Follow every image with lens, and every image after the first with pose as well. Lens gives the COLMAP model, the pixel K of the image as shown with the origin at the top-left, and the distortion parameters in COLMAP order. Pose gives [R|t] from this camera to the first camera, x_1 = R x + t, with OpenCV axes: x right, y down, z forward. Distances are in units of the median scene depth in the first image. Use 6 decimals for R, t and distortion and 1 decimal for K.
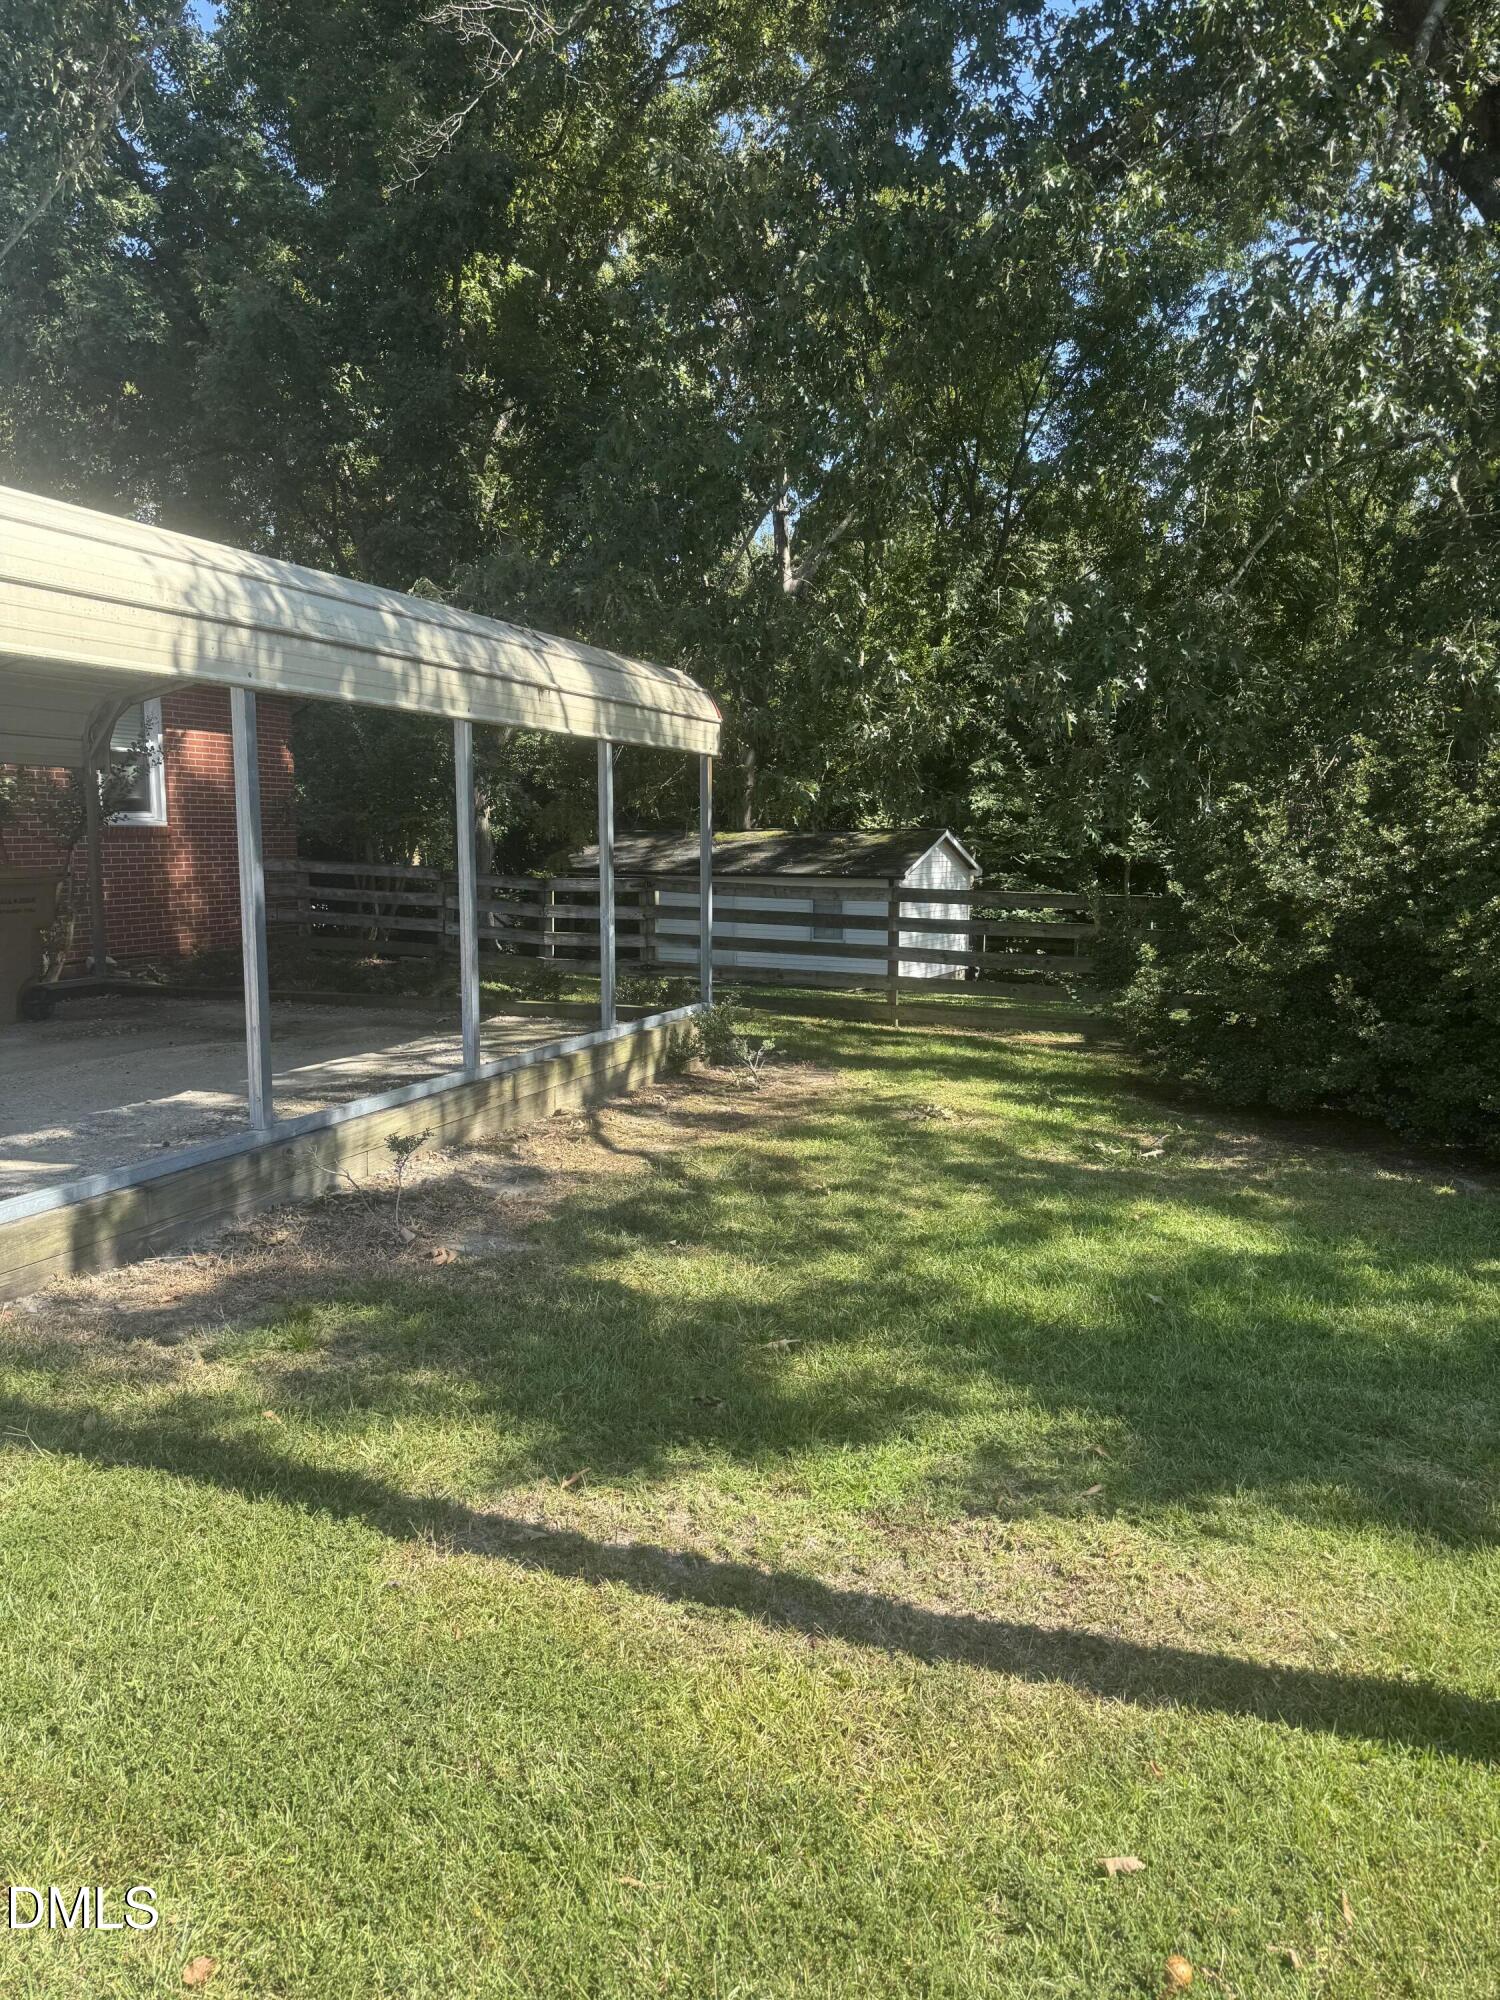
lens RADIAL K [[1418.3, 0, 789.2], [0, 1418.3, 1004.9], [0, 0, 1]] dist [0.014376, -0.018047]
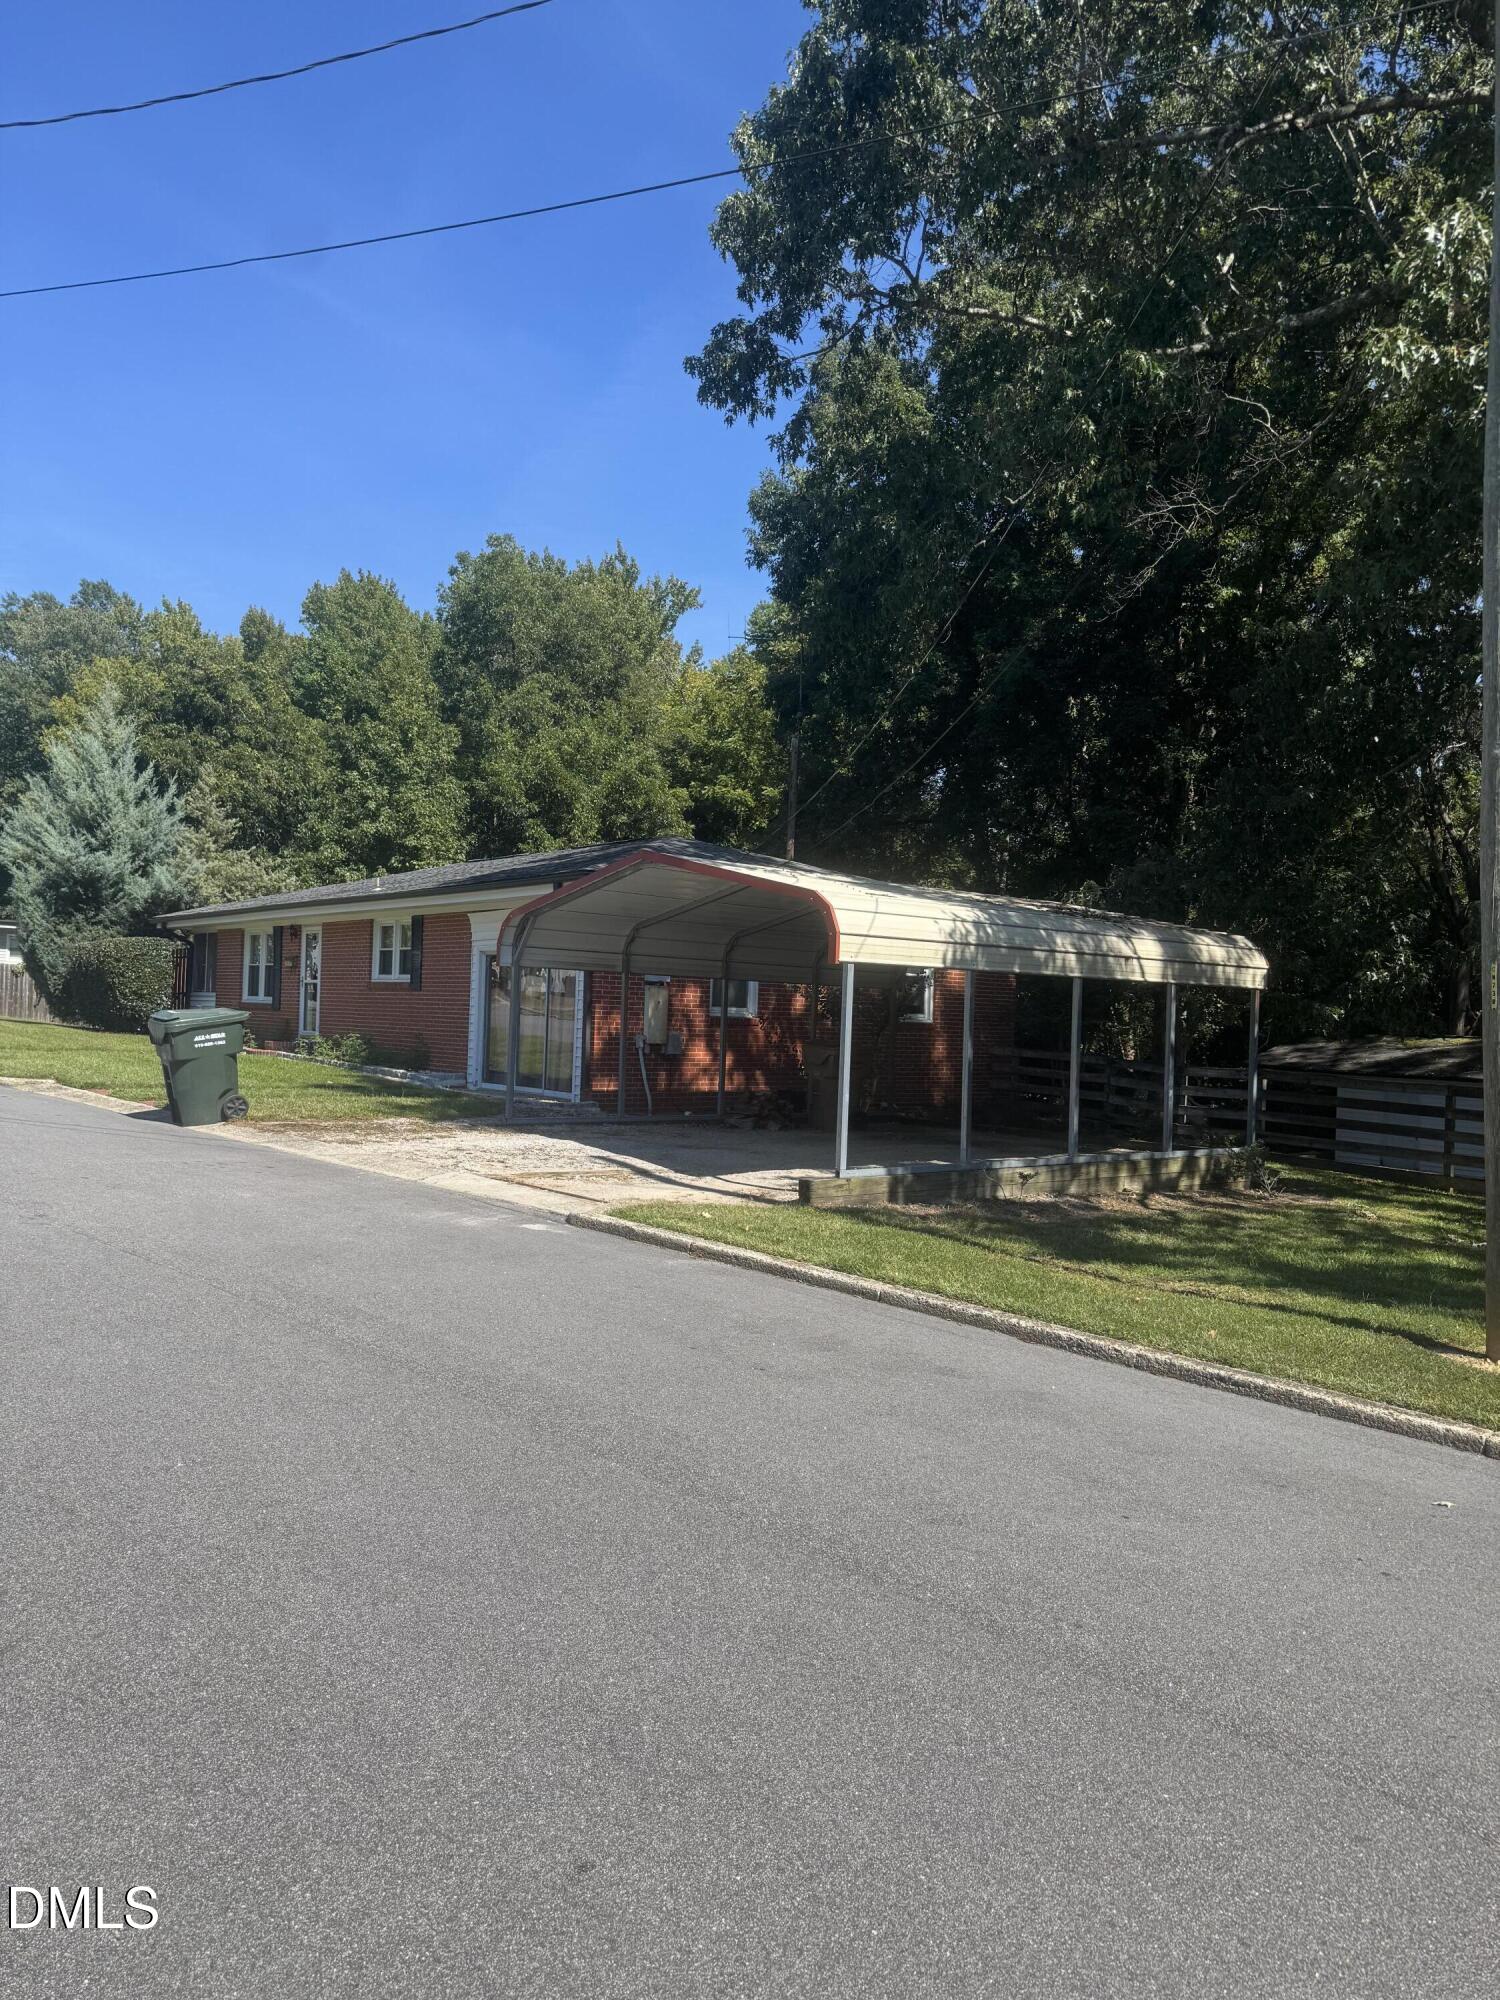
lens RADIAL K [[1418.3, 0, 745.2], [0, 1418.3, 1000.3], [0, 0, 1]] dist [0.014376, -0.018047]
pose [[0.858544, 0.019505, -0.512368, 0.351284], [-0.090596, 0.989325, -0.114144, 0.088864], [0.504672, 0.144417, 0.851146, -0.828376]]
